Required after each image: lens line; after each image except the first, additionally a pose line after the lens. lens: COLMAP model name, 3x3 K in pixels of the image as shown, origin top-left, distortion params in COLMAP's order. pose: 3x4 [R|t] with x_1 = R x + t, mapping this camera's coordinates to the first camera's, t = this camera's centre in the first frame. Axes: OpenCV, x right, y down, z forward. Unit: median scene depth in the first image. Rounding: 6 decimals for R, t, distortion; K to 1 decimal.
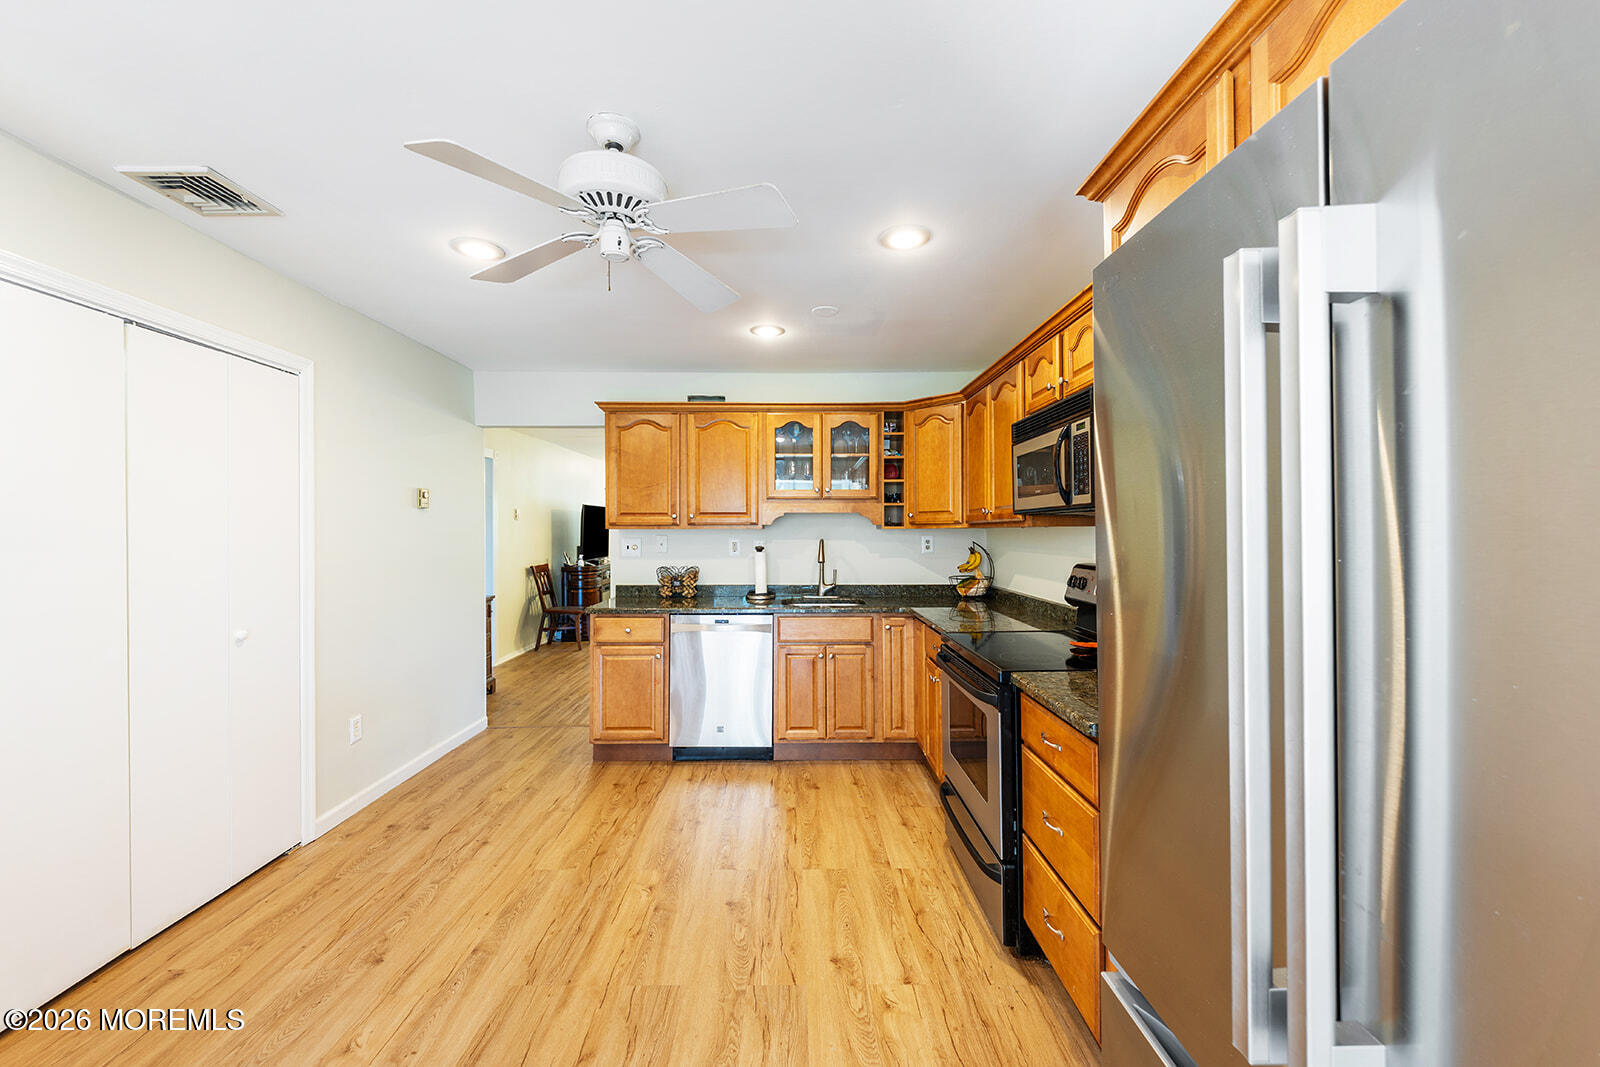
lens RADIAL K [[618.0, 0, 796.4], [0, 618.0, 533.1], [0, 0, 1]] dist [0.001061, -0.000770]
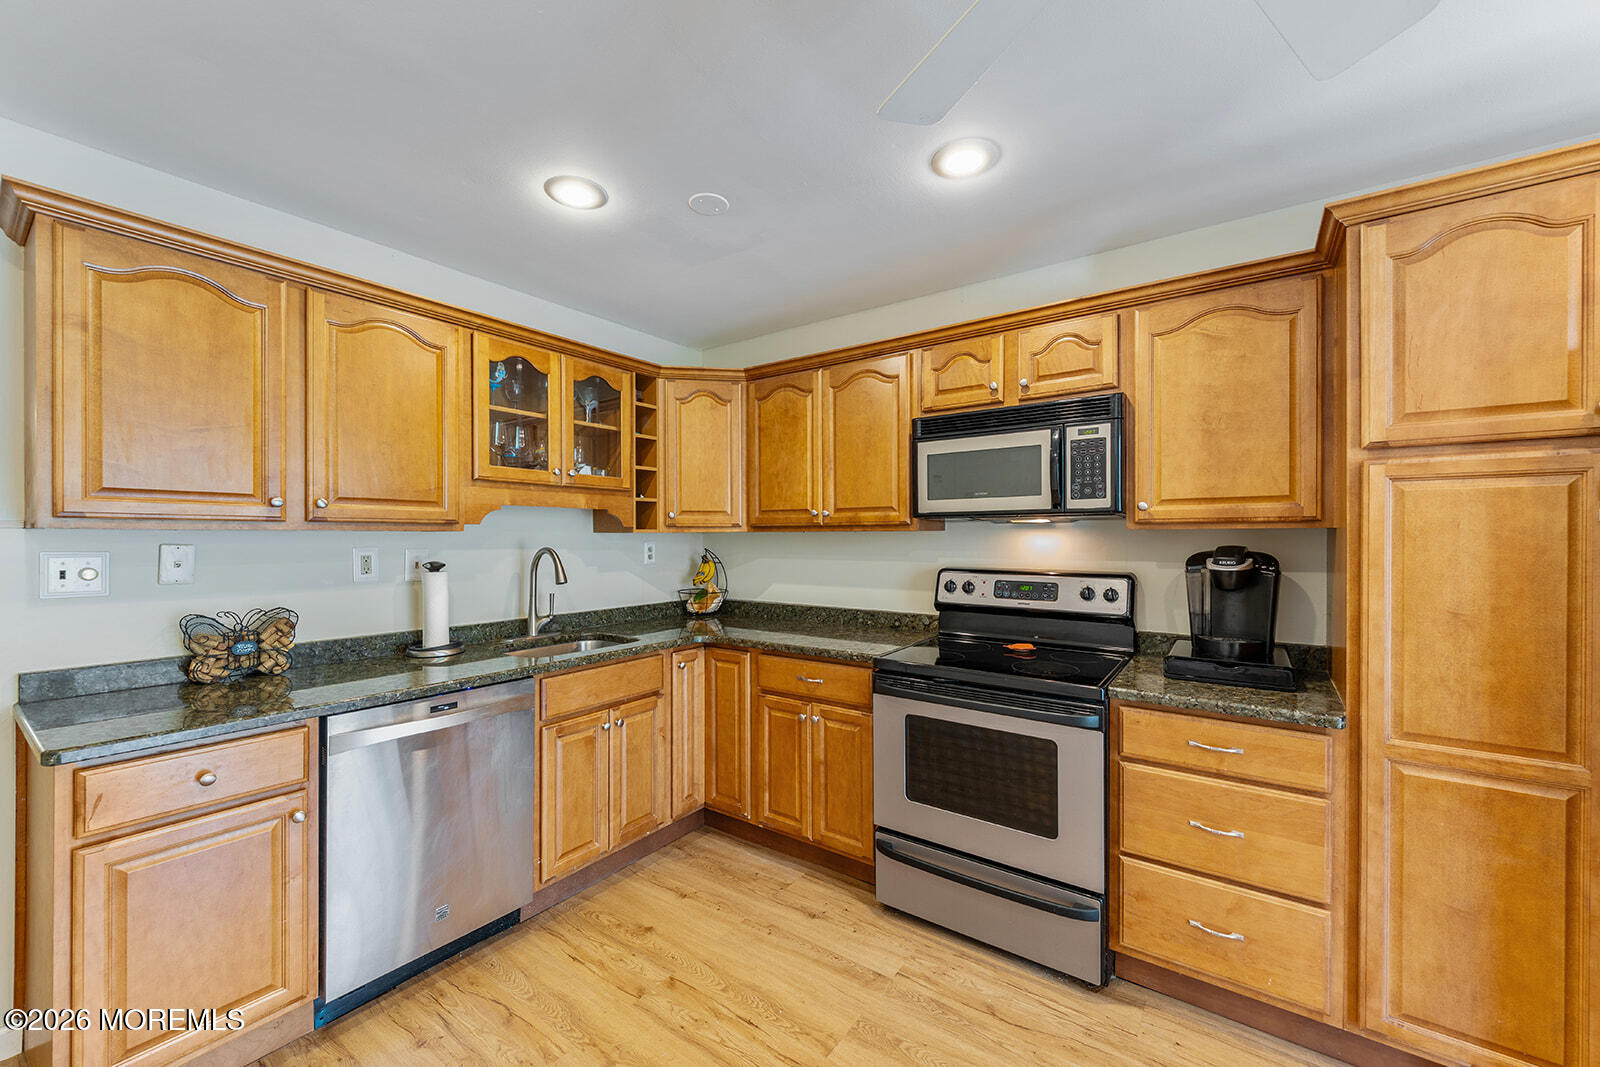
lens RADIAL K [[618.0, 0, 806.0], [0, 618.0, 538.6], [0, 0, 1]] dist [0.001061, -0.000770]
pose [[0.591871, 0.000057, 0.806033, -0.333214], [0.002465, 0.999995, -0.001881, 0.002053], [-0.806029, 0.003100, 0.591868, 0.405898]]
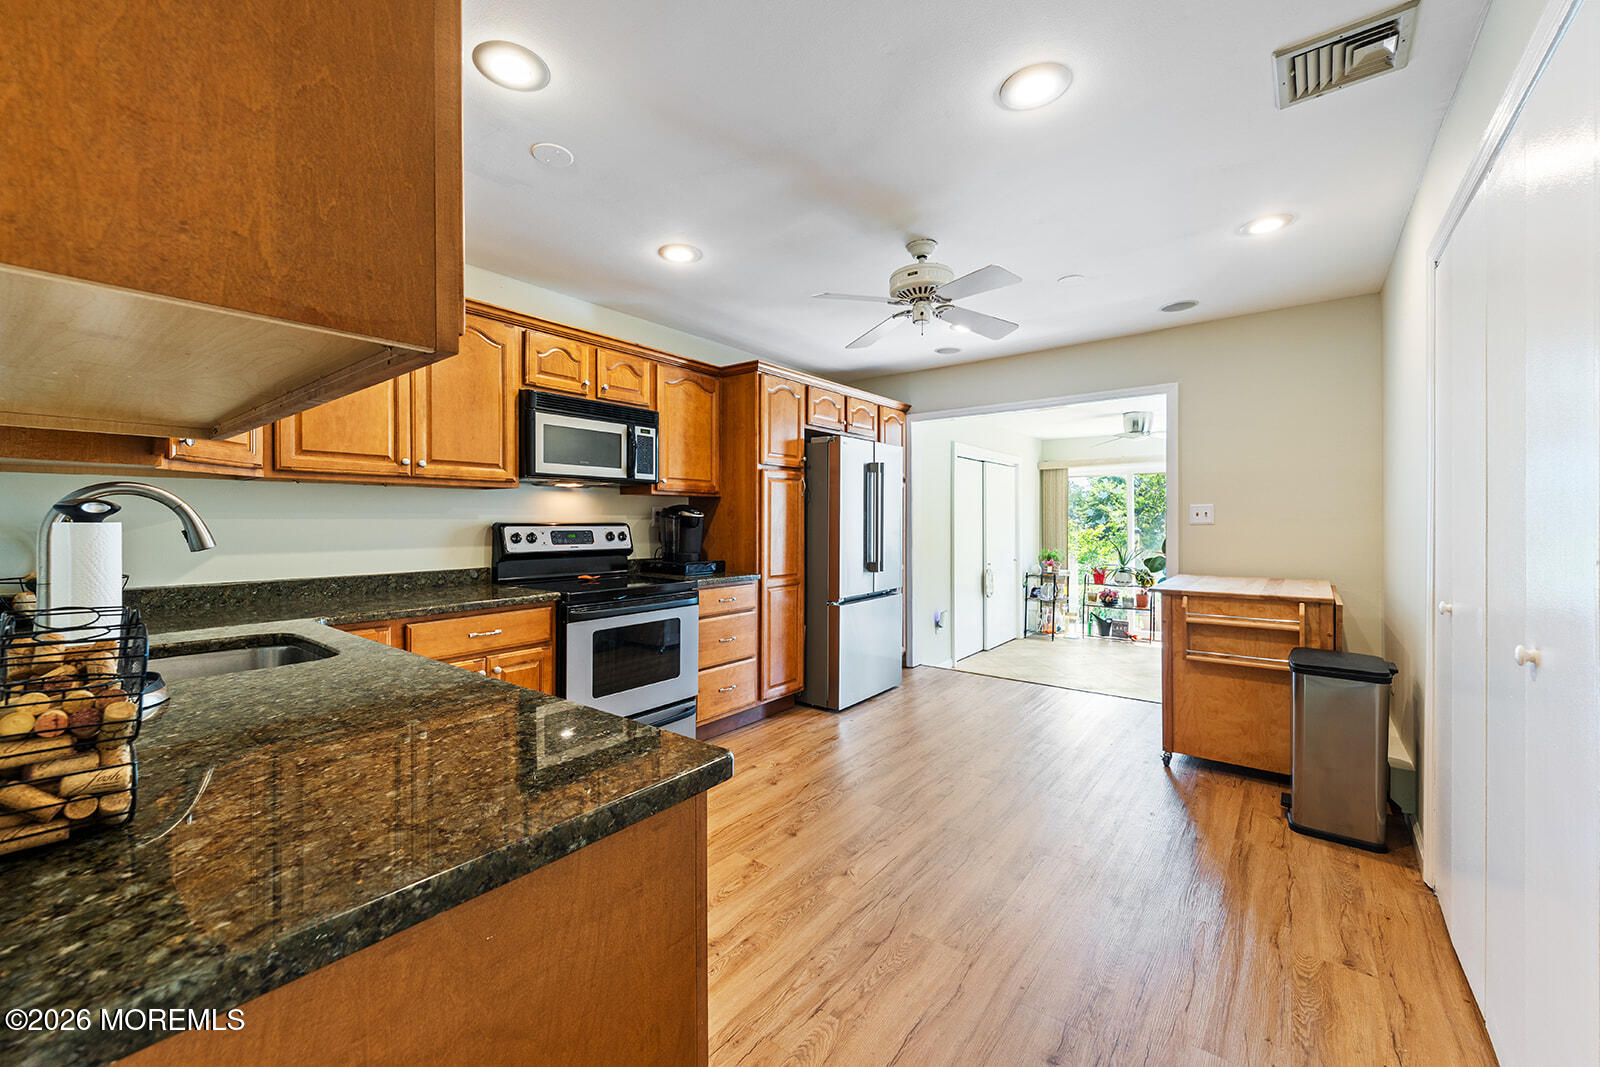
lens RADIAL K [[618.0, 0, 800.8], [0, 618.0, 518.6], [0, 0, 1]] dist [0.001061, -0.000770]
pose [[-0.778660, 0.007347, 0.627404, -0.458069], [0.007237, 0.999970, -0.002727, 0.033345], [-0.627405, 0.002417, -0.778689, 1.054686]]
